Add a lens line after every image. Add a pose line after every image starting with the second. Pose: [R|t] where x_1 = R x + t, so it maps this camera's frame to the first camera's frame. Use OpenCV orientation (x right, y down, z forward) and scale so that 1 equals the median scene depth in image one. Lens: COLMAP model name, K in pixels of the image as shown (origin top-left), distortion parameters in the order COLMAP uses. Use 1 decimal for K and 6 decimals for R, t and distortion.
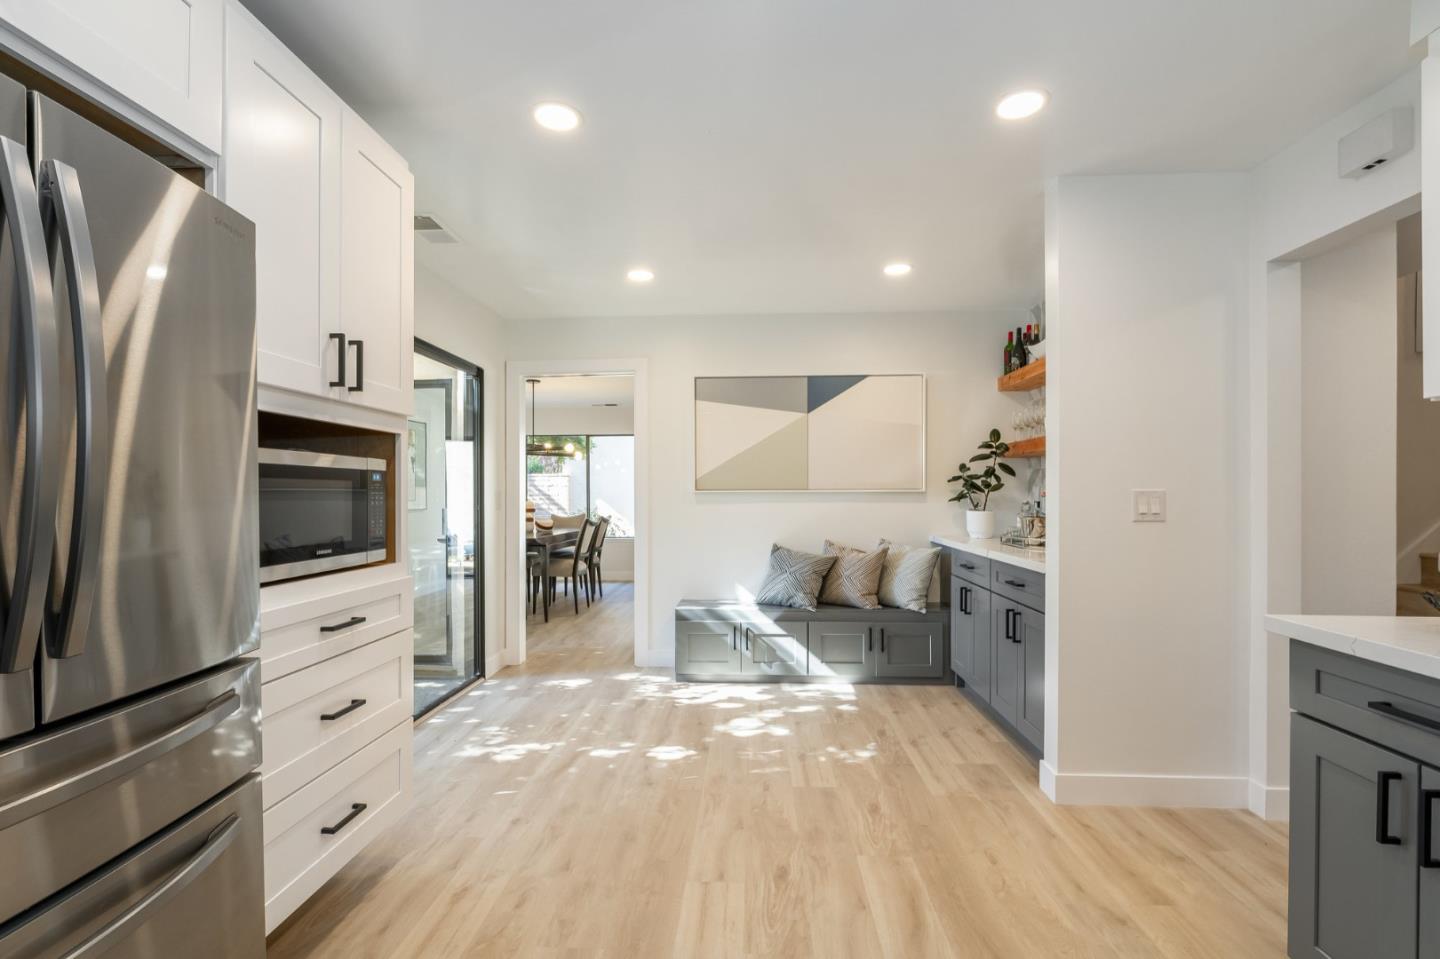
lens RADIAL K [[639.5, 0, 726.1], [0, 639.5, 498.3], [0, 0, 1]] dist [-0.003176, -0.000183]
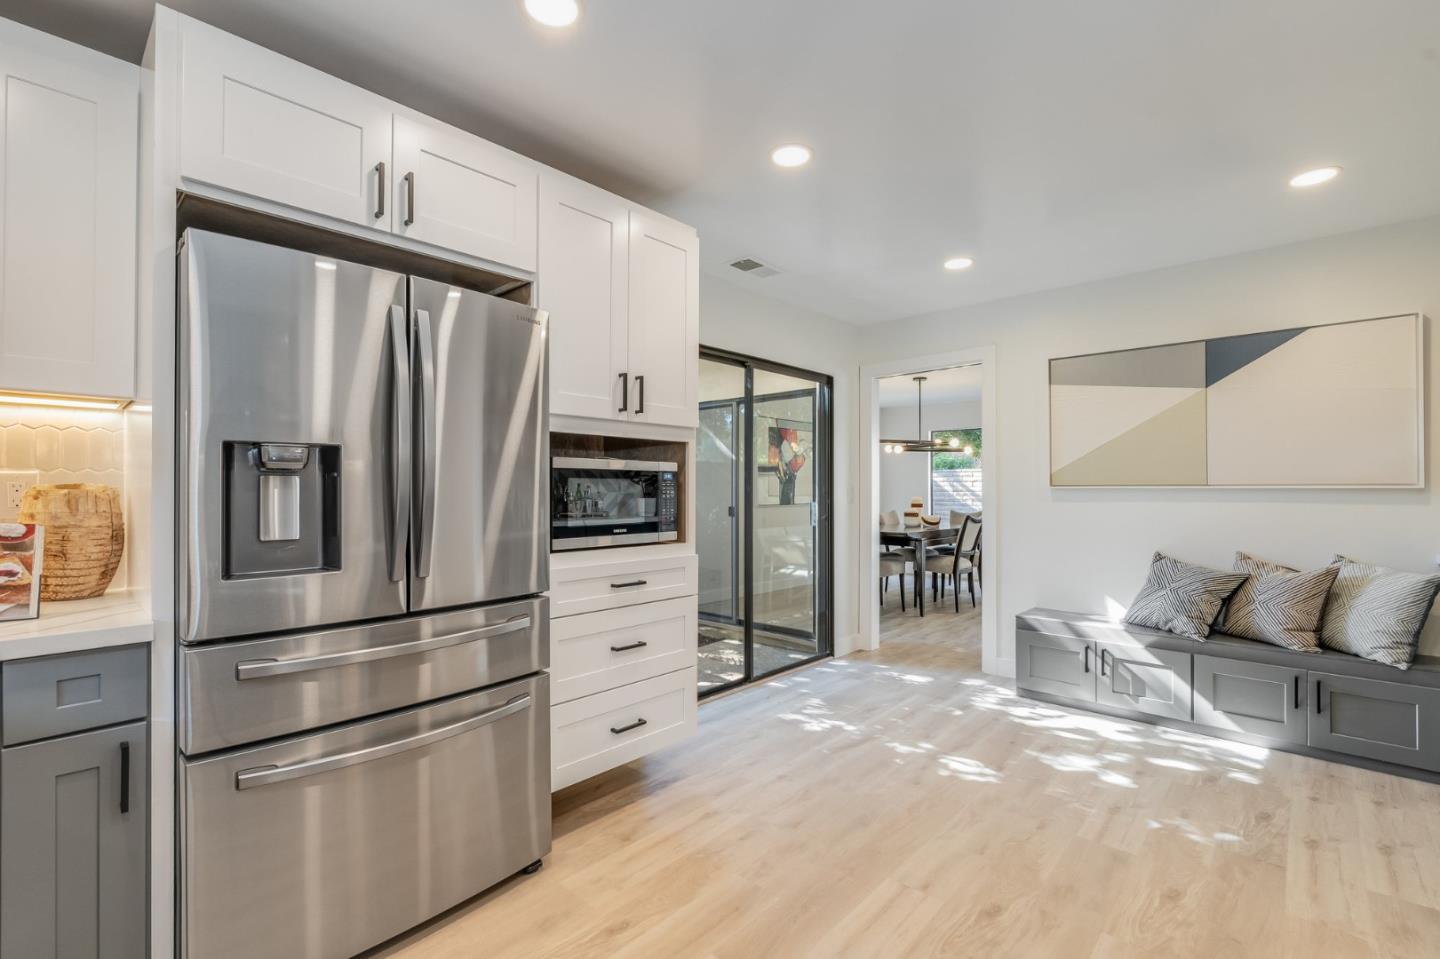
lens RADIAL K [[642.1, 0, 725.0], [0, 642.1, 487.6], [0, 0, 1]] dist [-0.004680, -0.000024]
pose [[0.771346, 0.001781, -0.636413, 0.186924], [-0.008063, 0.999943, -0.006974, -0.000698], [0.636365, 0.010510, 0.771317, 0.028309]]
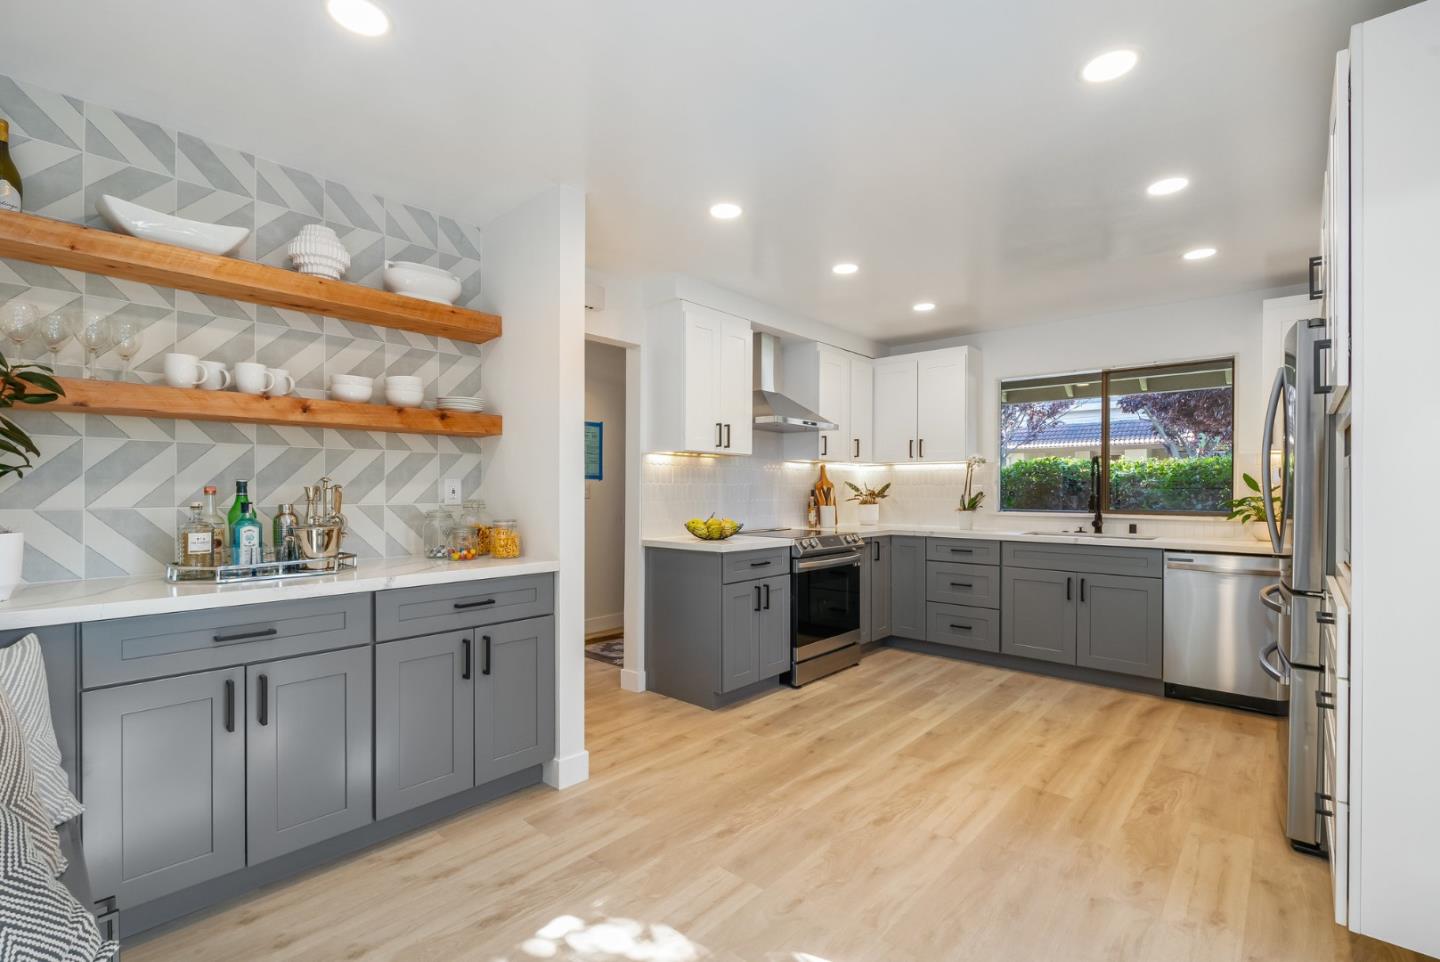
lens RADIAL K [[647.4, 0, 717.1], [0, 647.4, 489.1], [0, 0, 1]] dist [-0.003498, -0.000084]
pose [[-0.771275, -0.003081, 0.636495, -0.216646], [0.002634, 0.999964, 0.008032, -0.012749], [-0.636497, 0.007871, -0.771239, 1.055551]]
